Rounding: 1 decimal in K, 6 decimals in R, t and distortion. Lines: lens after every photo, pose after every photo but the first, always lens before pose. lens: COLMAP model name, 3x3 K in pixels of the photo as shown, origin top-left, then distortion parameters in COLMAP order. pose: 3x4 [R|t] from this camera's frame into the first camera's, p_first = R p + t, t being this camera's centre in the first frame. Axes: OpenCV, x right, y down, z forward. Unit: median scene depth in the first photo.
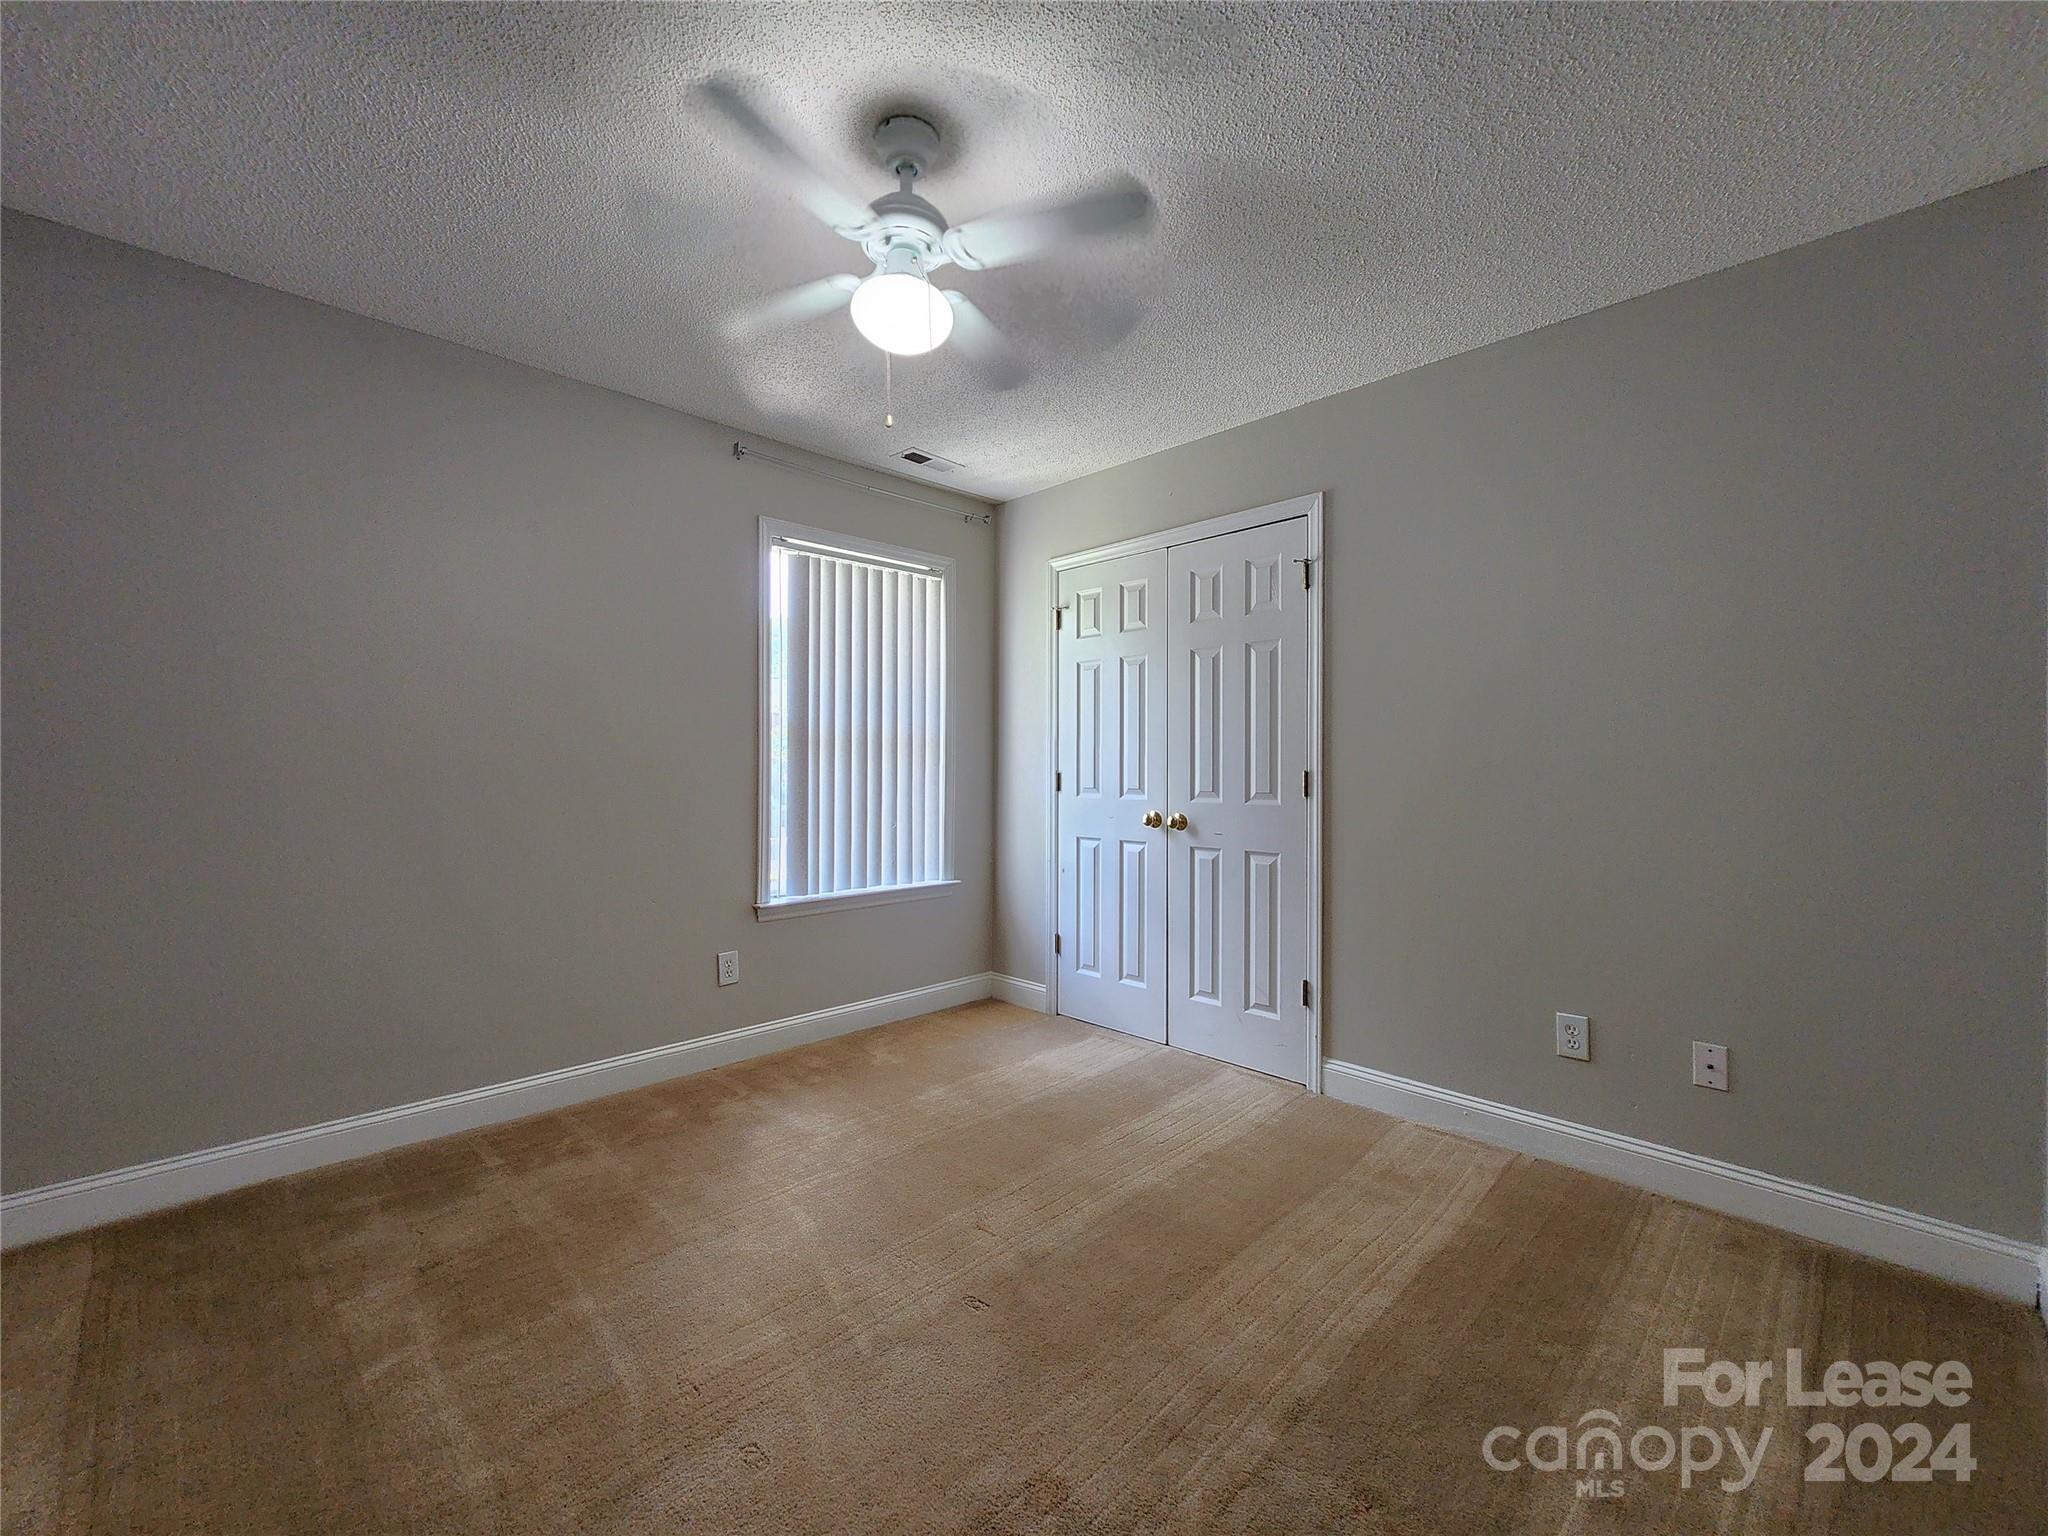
lens RADIAL K [[852.2, 0, 1033.0], [0, 852.2, 756.7], [0, 0, 1]] dist [-0.000483, 0.000233]
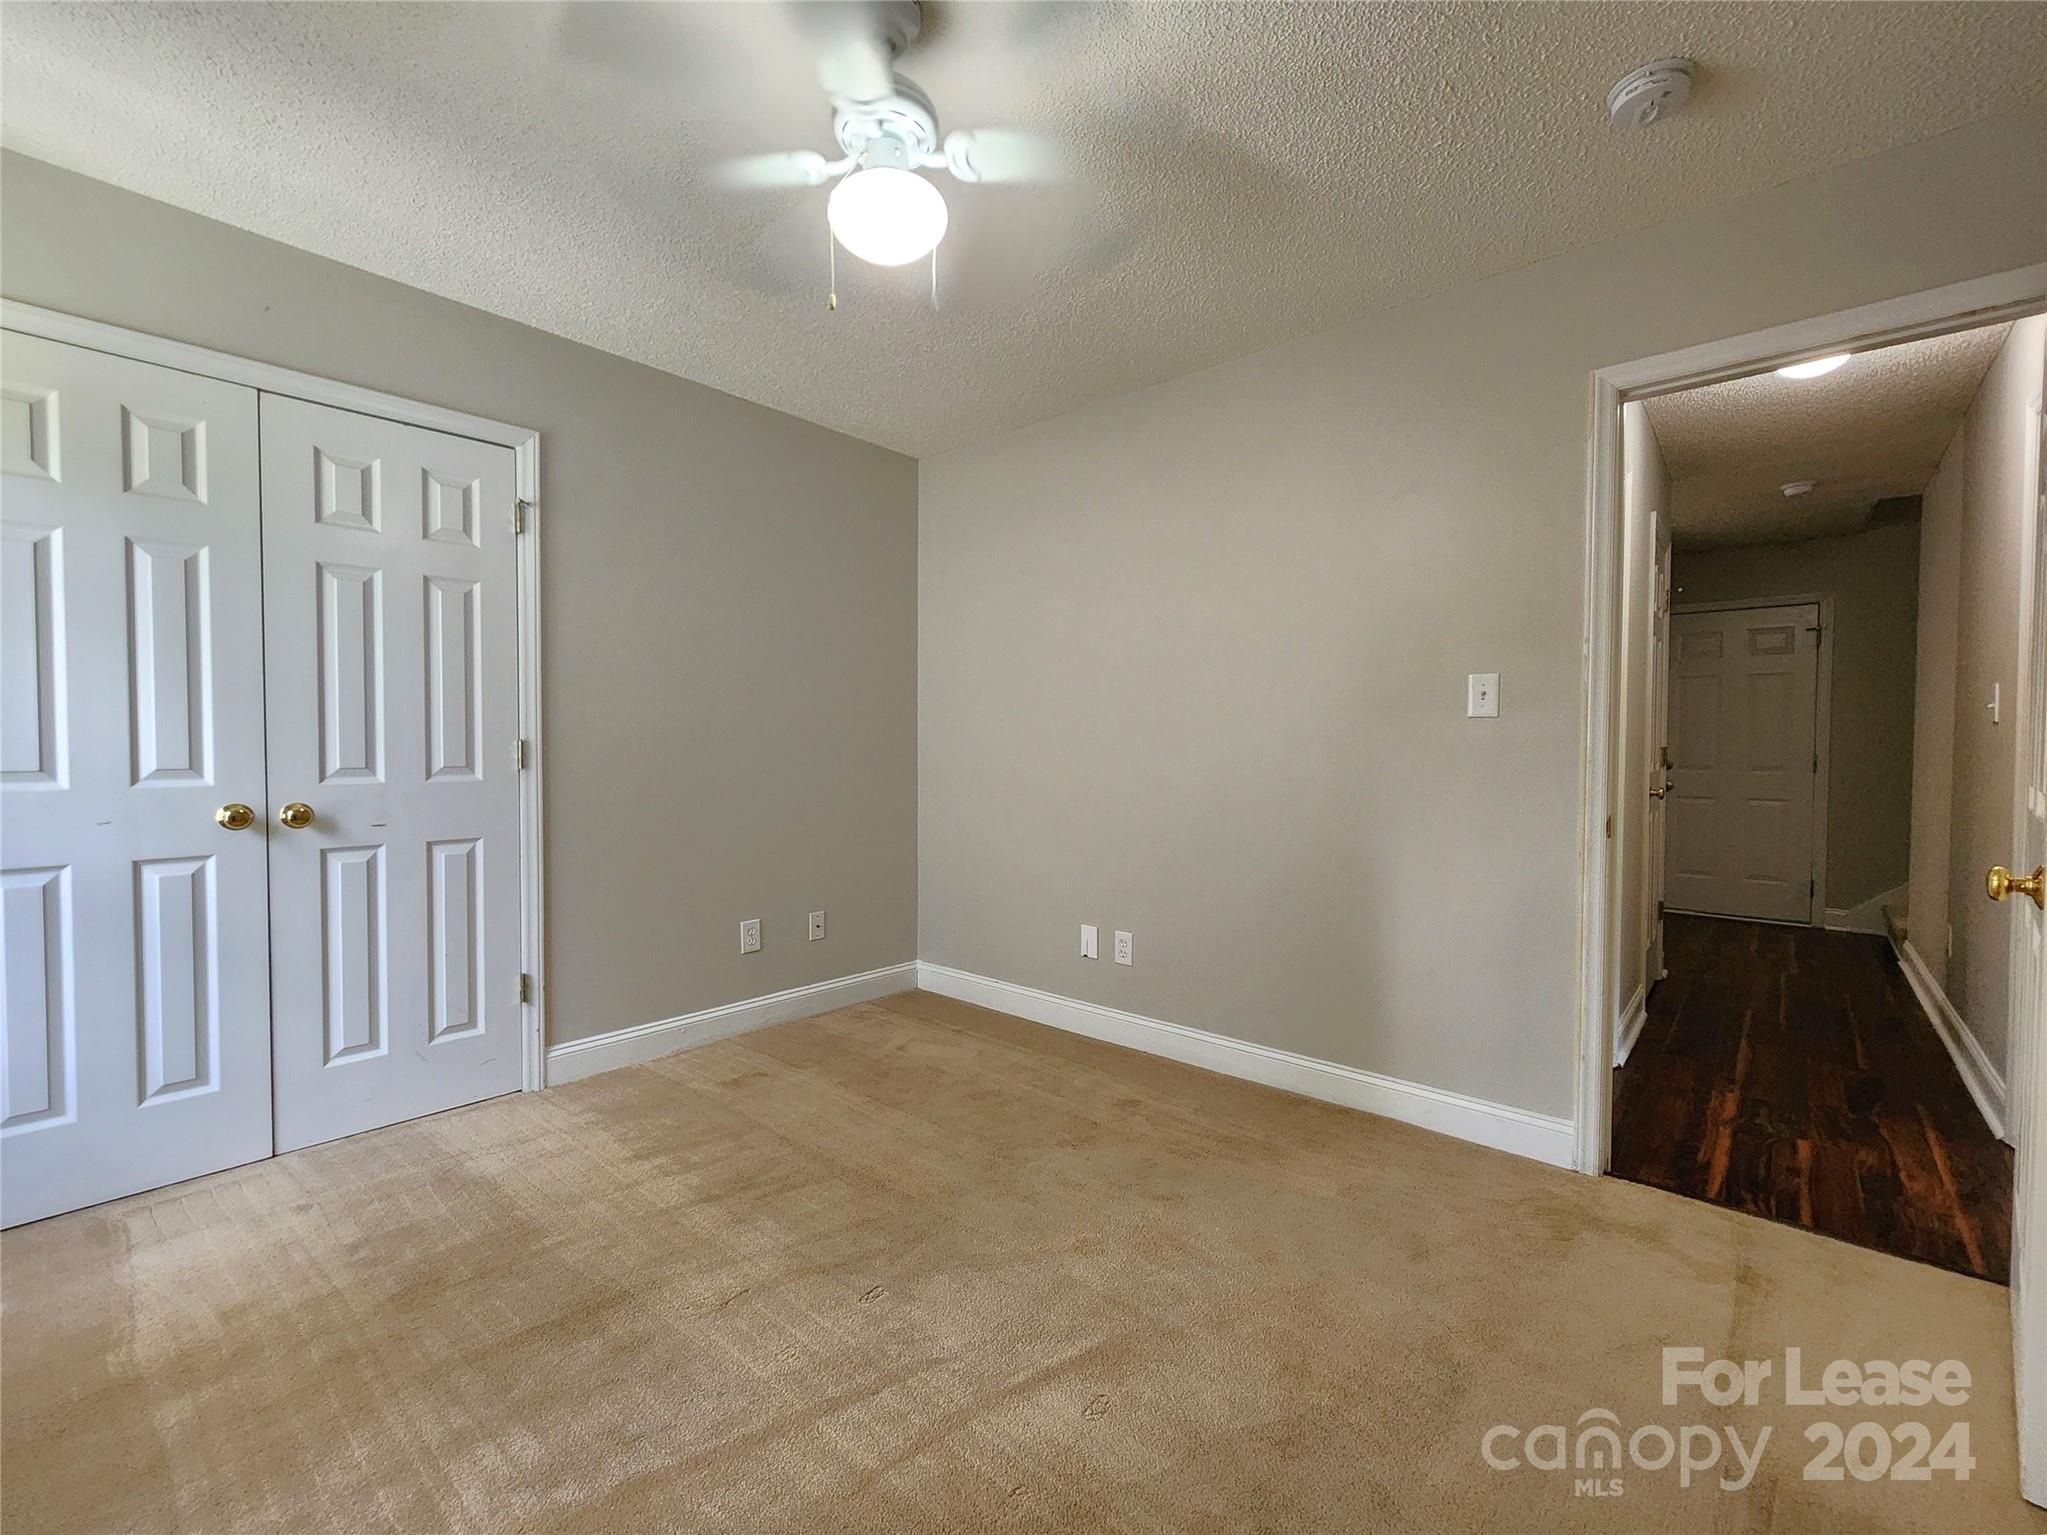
lens RADIAL K [[851.8, 0, 1025.6], [0, 851.8, 775.7], [0, 0, 1]] dist [-0.000483, 0.000233]
pose [[-0.078084, -0.032470, 0.996418, -0.609075], [-0.013744, 0.999410, 0.031490, 0.018239], [-0.996852, -0.011236, -0.078485, 0.546051]]
